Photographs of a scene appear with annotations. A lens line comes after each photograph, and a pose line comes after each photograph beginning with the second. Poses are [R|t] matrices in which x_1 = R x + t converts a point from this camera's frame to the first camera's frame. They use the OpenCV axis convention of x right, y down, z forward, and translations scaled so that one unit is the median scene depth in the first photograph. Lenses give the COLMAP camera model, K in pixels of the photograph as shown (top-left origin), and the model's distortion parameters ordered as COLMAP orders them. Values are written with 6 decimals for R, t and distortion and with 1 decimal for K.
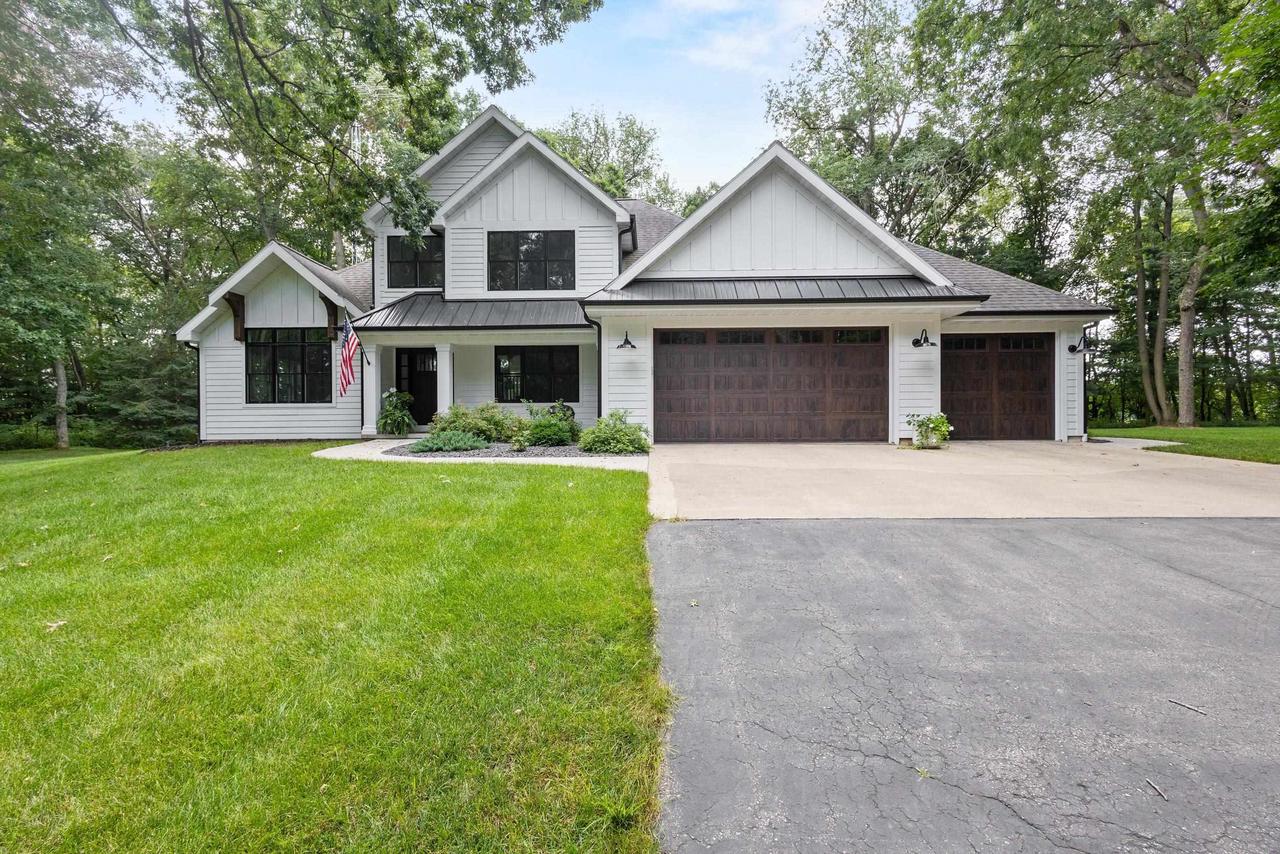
lens RADIAL K [[584.3, 0, 644.1], [0, 584.3, 433.4], [0, 0, 1]] dist [0.008808, -0.002010]
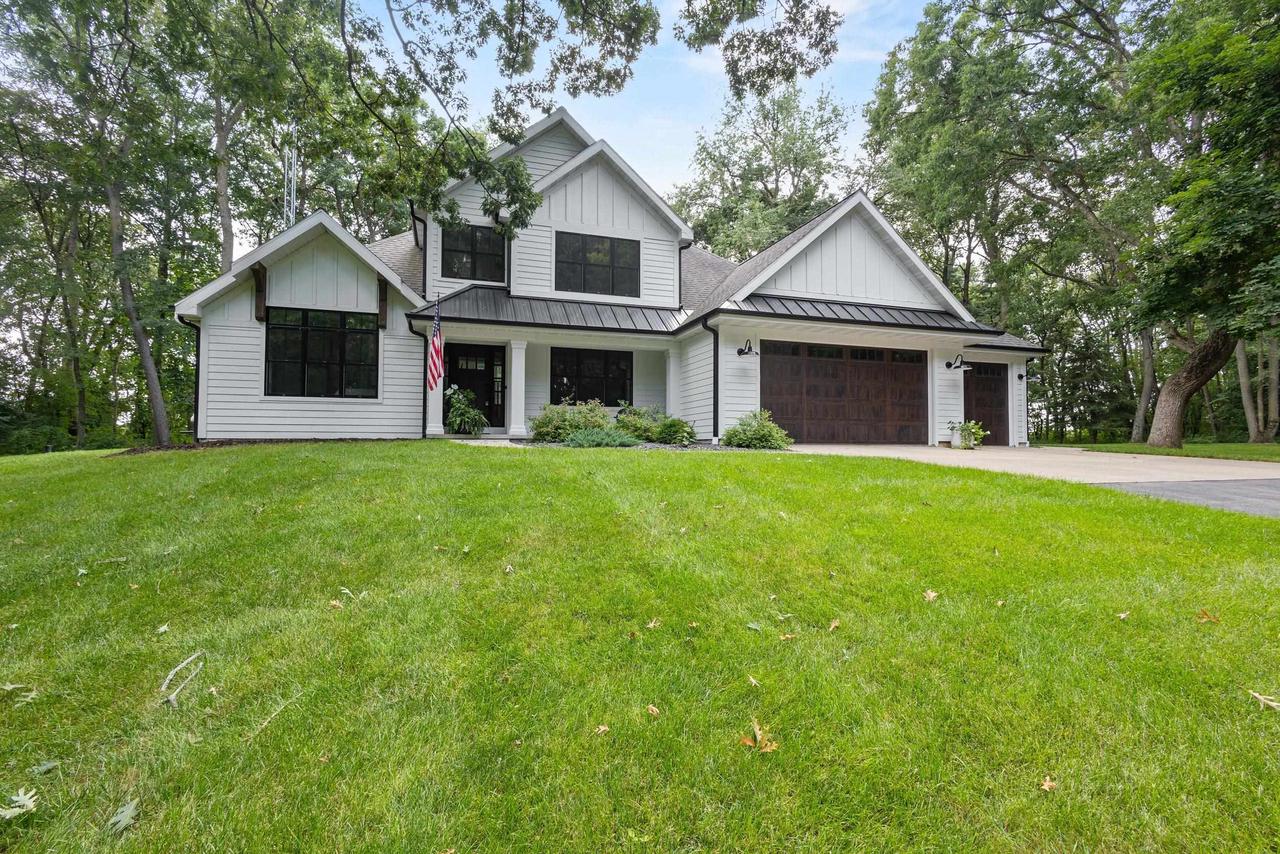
lens RADIAL K [[584.3, 0, 641.9], [0, 584.3, 427.8], [0, 0, 1]] dist [0.008808, -0.002010]
pose [[0.944627, 0.019326, 0.327576, -0.448917], [-0.005325, 0.999036, -0.043586, 0.029430], [-0.328102, 0.039428, 0.943819, 0.032752]]
